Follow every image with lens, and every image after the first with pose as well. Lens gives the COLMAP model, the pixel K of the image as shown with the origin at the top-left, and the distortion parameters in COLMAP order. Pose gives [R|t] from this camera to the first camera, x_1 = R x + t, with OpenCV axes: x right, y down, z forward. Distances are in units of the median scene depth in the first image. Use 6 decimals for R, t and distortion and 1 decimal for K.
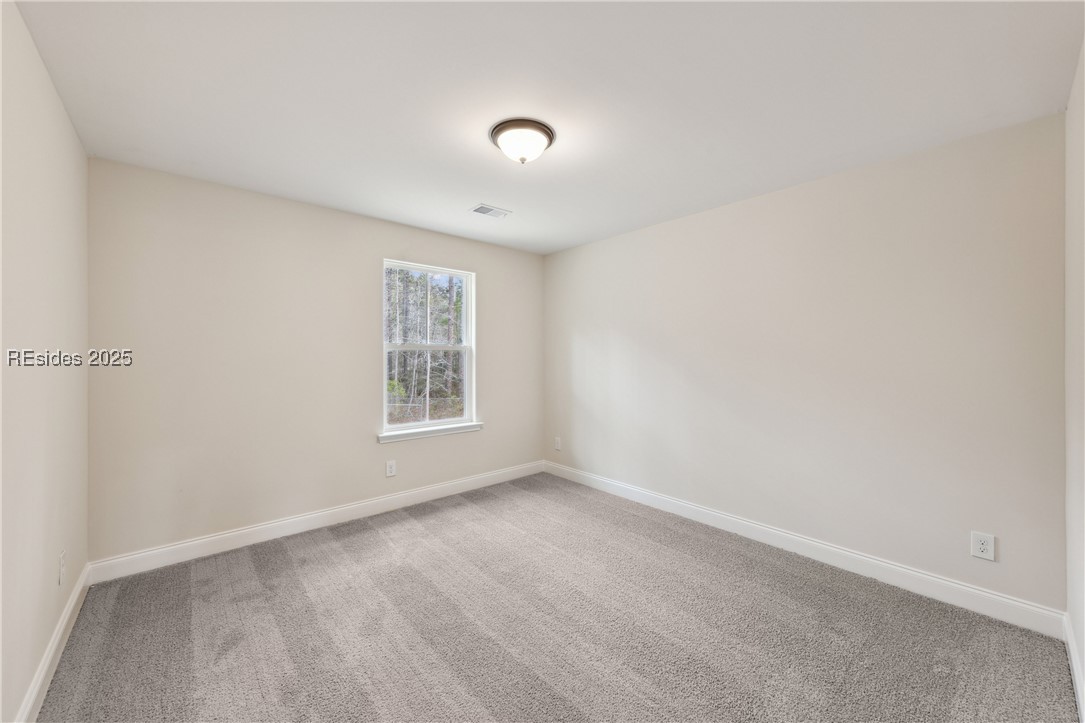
lens RADIAL K [[421.7, 0, 549.8], [0, 421.7, 359.6], [0, 0, 1]] dist [0.002670, -0.000159]
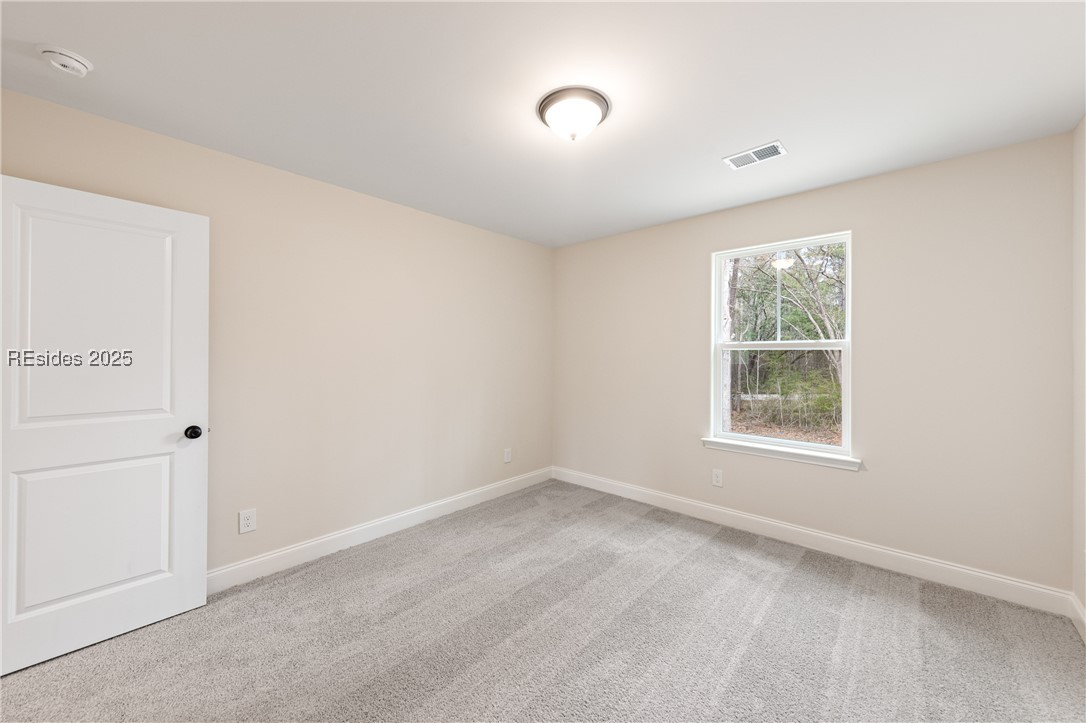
lens RADIAL K [[422.1, 0, 547.2], [0, 422.1, 358.5], [0, 0, 1]] dist [0.002670, -0.000159]
pose [[0.084323, 0.006629, -0.996416, 0.565537], [-0.017684, 0.999830, 0.005155, -0.001172], [0.996282, 0.017186, 0.084426, 0.604763]]
